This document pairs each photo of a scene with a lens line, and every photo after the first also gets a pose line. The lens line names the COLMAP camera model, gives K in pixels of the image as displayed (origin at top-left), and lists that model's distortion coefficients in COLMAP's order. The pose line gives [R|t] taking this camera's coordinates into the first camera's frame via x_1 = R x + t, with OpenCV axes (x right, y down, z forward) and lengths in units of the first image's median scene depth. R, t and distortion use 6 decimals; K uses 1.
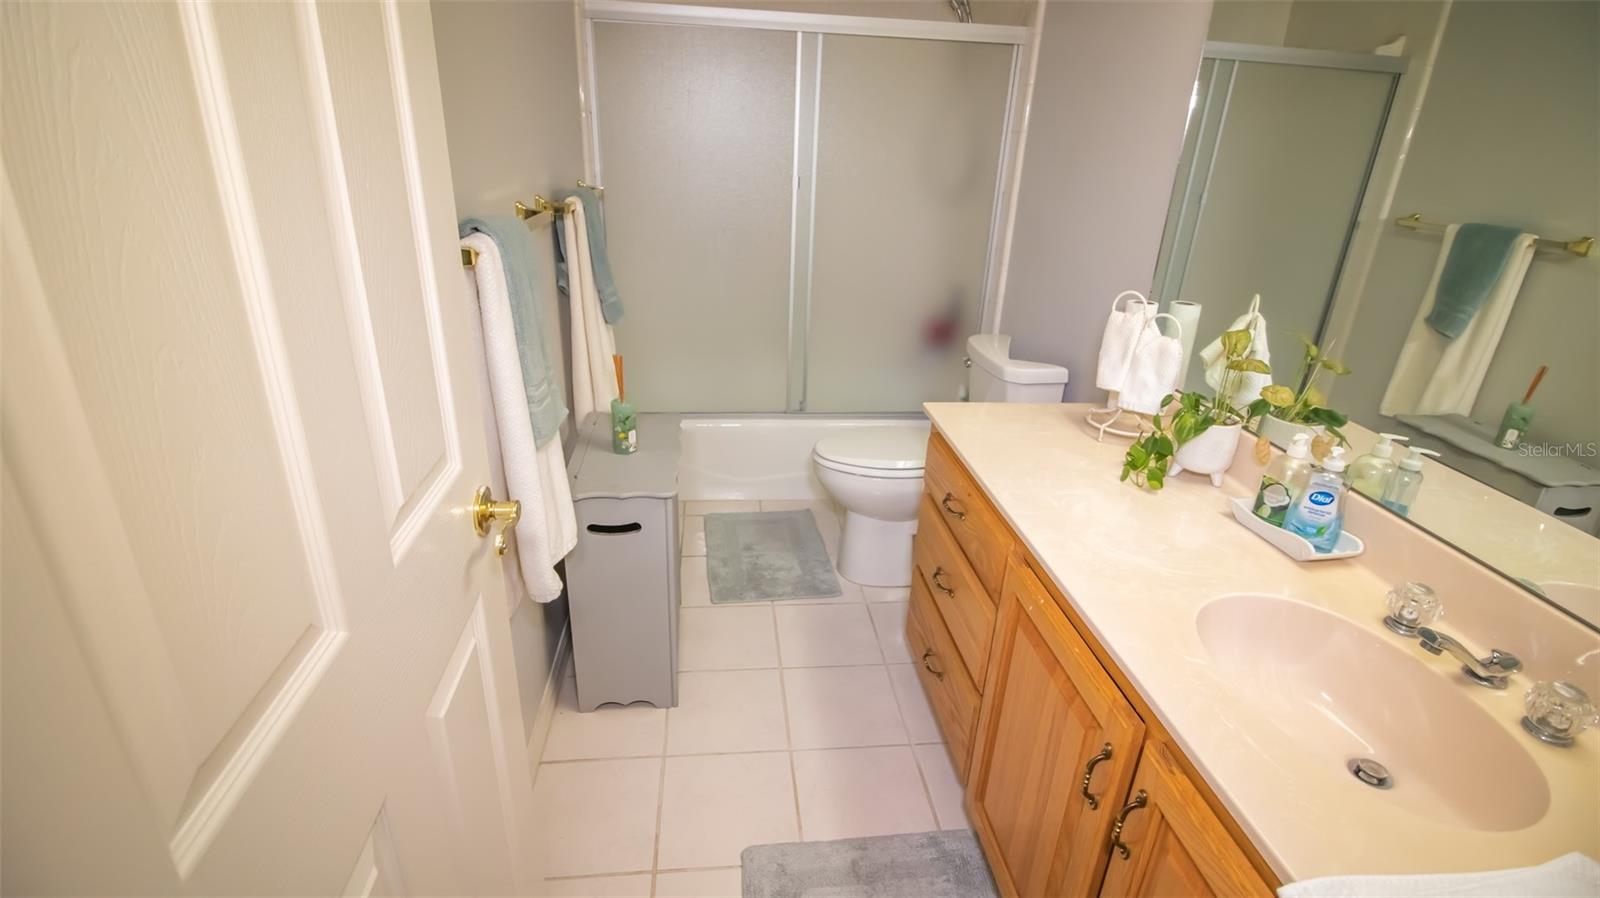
lens RADIAL K [[737.1, 0, 800.0], [0, 737.1, 449.0], [0, 0, 1]] dist [-0.000184, -0.052433]
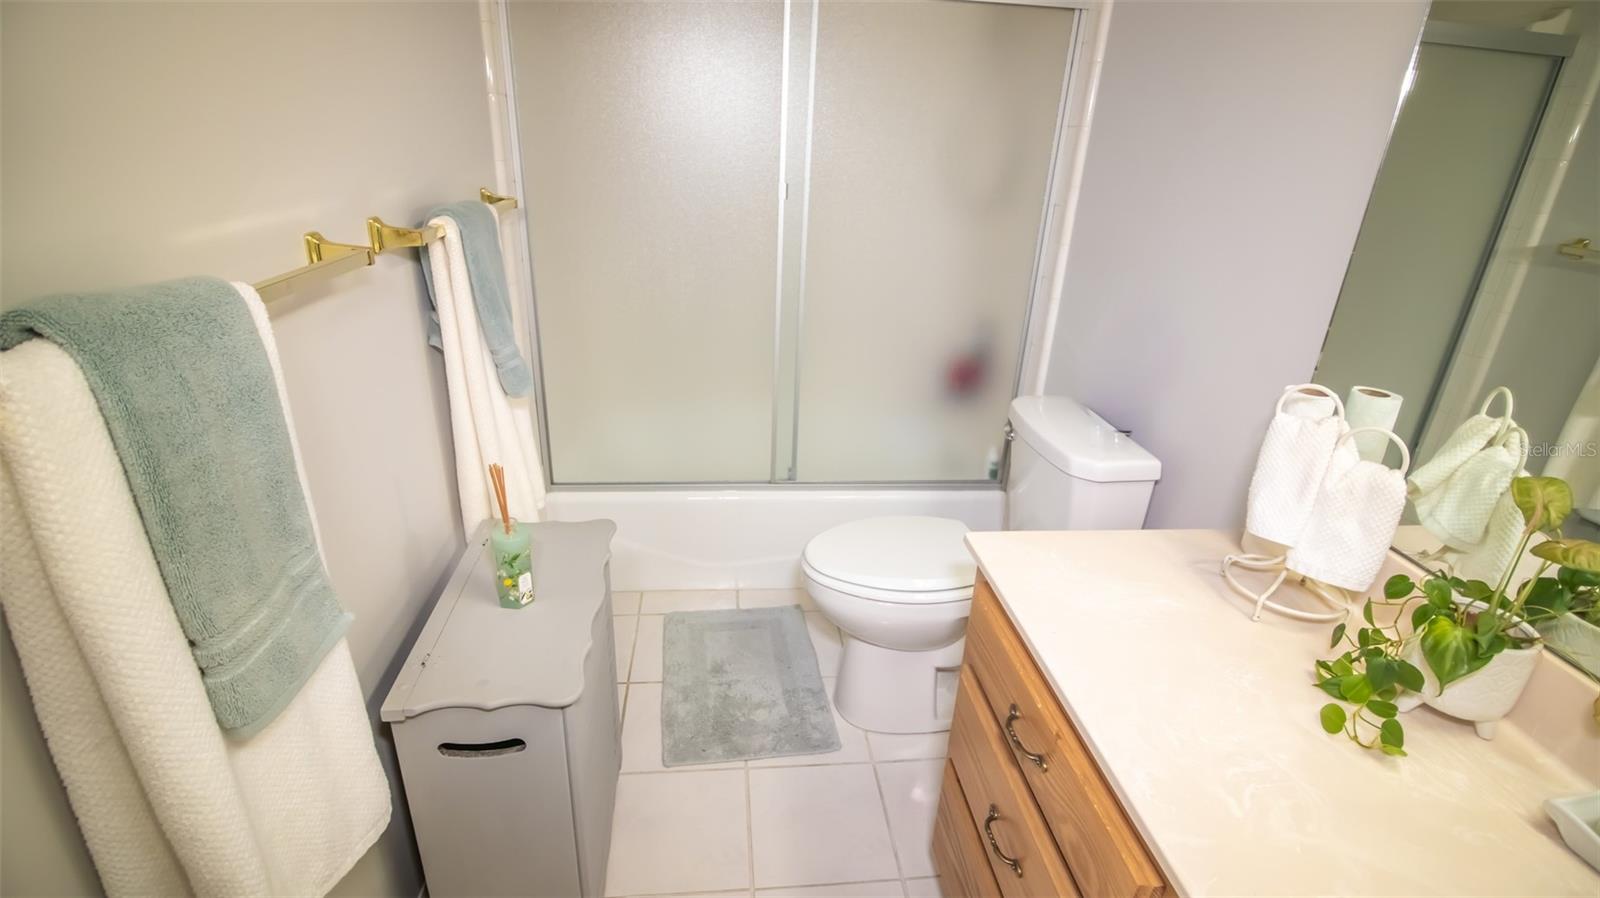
lens RADIAL K [[729.6, 0, 800.0], [0, 729.6, 449.0], [0, 0, 1]] dist [-0.000225, -0.028654]
pose [[0.999973, 0.006997, 0.002077, 0.012966], [-0.007009, 0.999960, 0.005533, -0.111801], [-0.002038, -0.005547, 0.999983, 0.274375]]
